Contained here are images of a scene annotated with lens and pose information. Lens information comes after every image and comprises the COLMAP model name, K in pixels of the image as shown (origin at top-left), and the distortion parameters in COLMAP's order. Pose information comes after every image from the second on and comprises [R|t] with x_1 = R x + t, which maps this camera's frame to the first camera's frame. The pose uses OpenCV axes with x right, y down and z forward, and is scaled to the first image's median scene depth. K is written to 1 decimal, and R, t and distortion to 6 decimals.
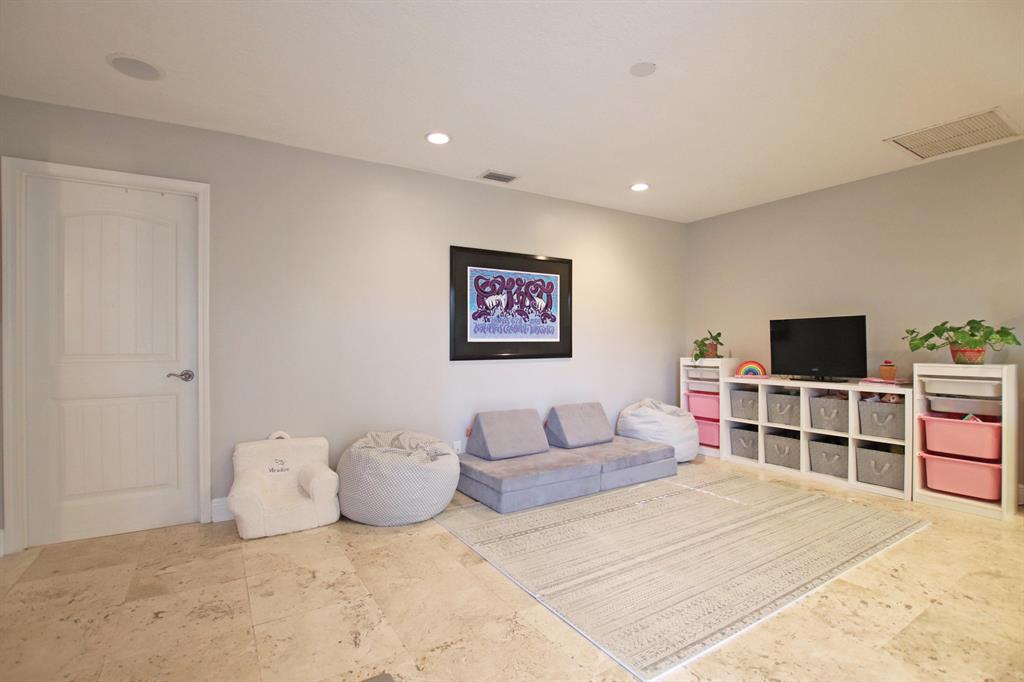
lens RADIAL K [[475.6, 0, 478.8], [0, 475.6, 344.0], [0, 0, 1]] dist [-0.025075, 0.000437]
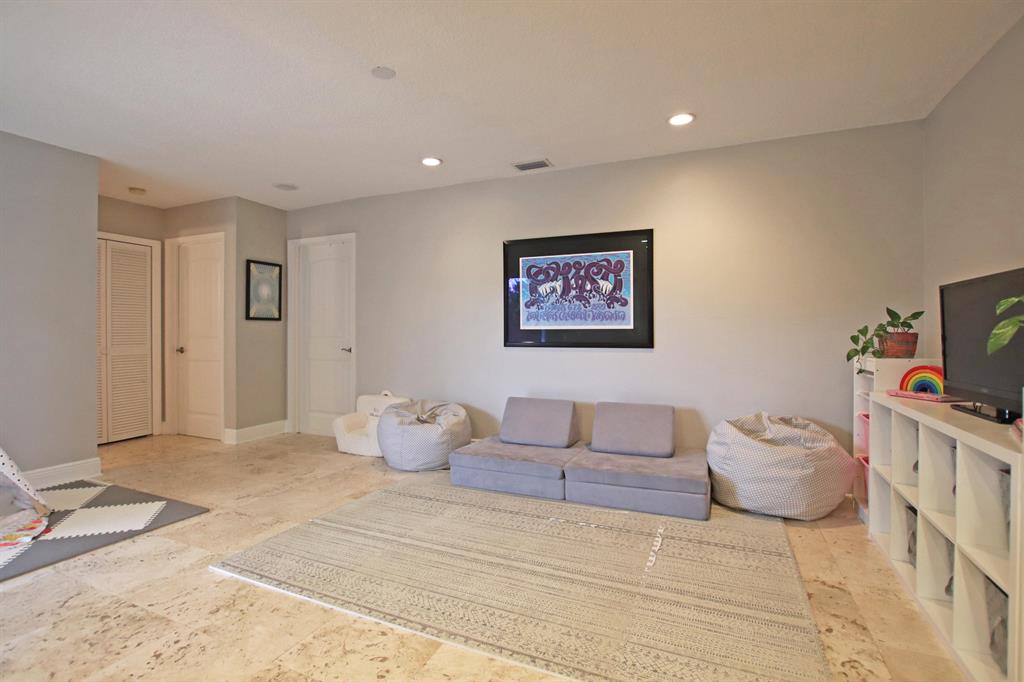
lens RADIAL K [[475.6, 0, 496.5], [0, 475.6, 330.1], [0, 0, 1]] dist [-0.025075, 0.000437]
pose [[0.574670, 0.000346, -0.818385, 0.795926], [-0.001853, 0.999998, -0.000878, -0.002116], [0.818383, 0.002021, 0.574669, 0.347640]]
